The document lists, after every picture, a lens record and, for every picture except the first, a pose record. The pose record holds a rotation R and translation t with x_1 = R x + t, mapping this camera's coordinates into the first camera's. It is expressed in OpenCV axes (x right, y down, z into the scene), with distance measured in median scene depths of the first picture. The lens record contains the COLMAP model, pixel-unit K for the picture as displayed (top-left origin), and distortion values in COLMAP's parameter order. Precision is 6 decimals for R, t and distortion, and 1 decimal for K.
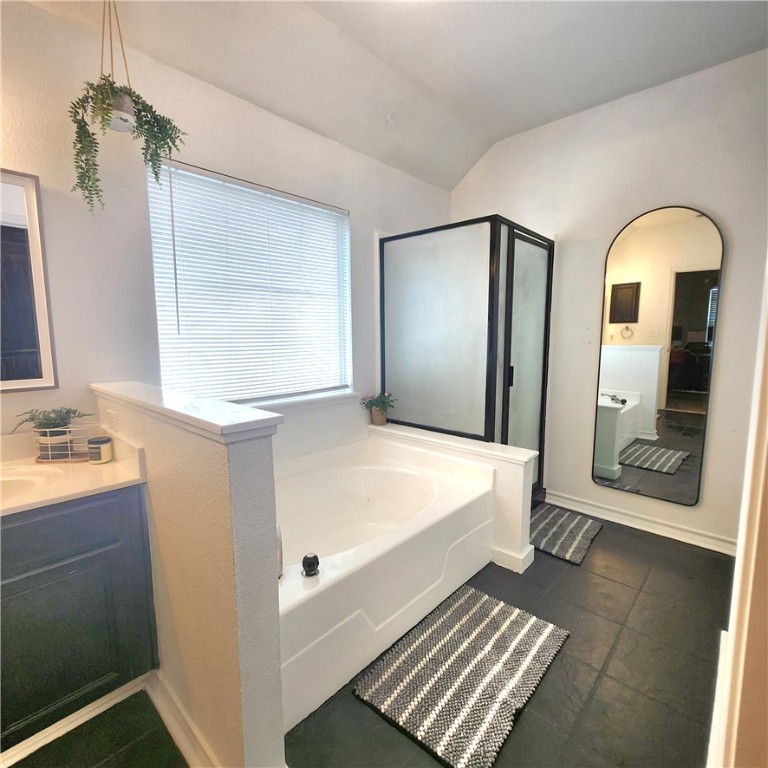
lens RADIAL K [[400.7, 0, 382.2], [0, 400.7, 386.3], [0, 0, 1]] dist [0.001746, -0.005500]
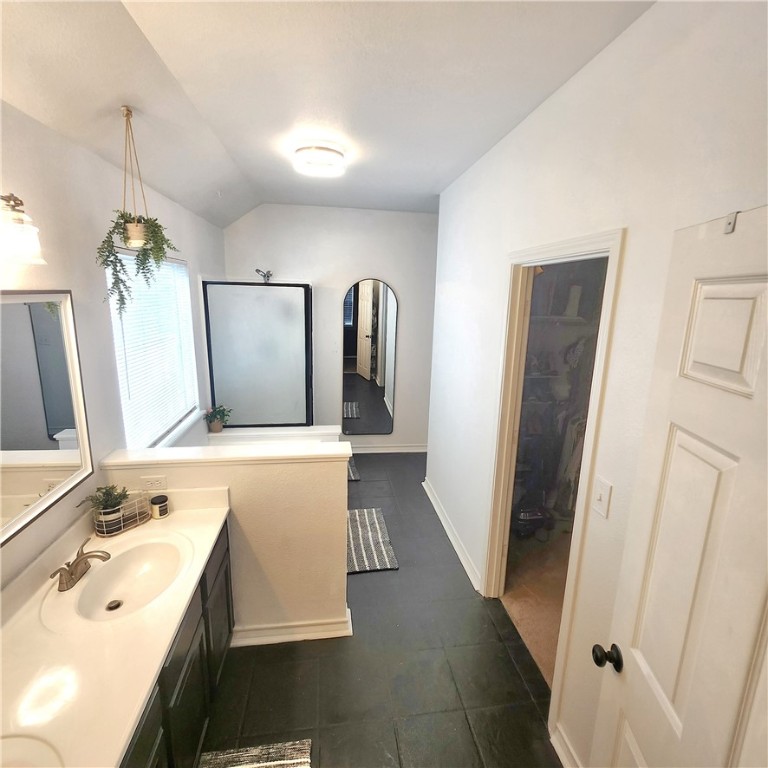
lens RADIAL K [[400.7, 0, 384.7], [0, 400.7, 379.5], [0, 0, 1]] dist [0.001746, -0.005500]
pose [[0.623516, -0.145426, 0.768166, -0.733257], [0.063319, 0.988713, 0.135783, -0.238432], [-0.779242, -0.036024, 0.625686, -0.218968]]
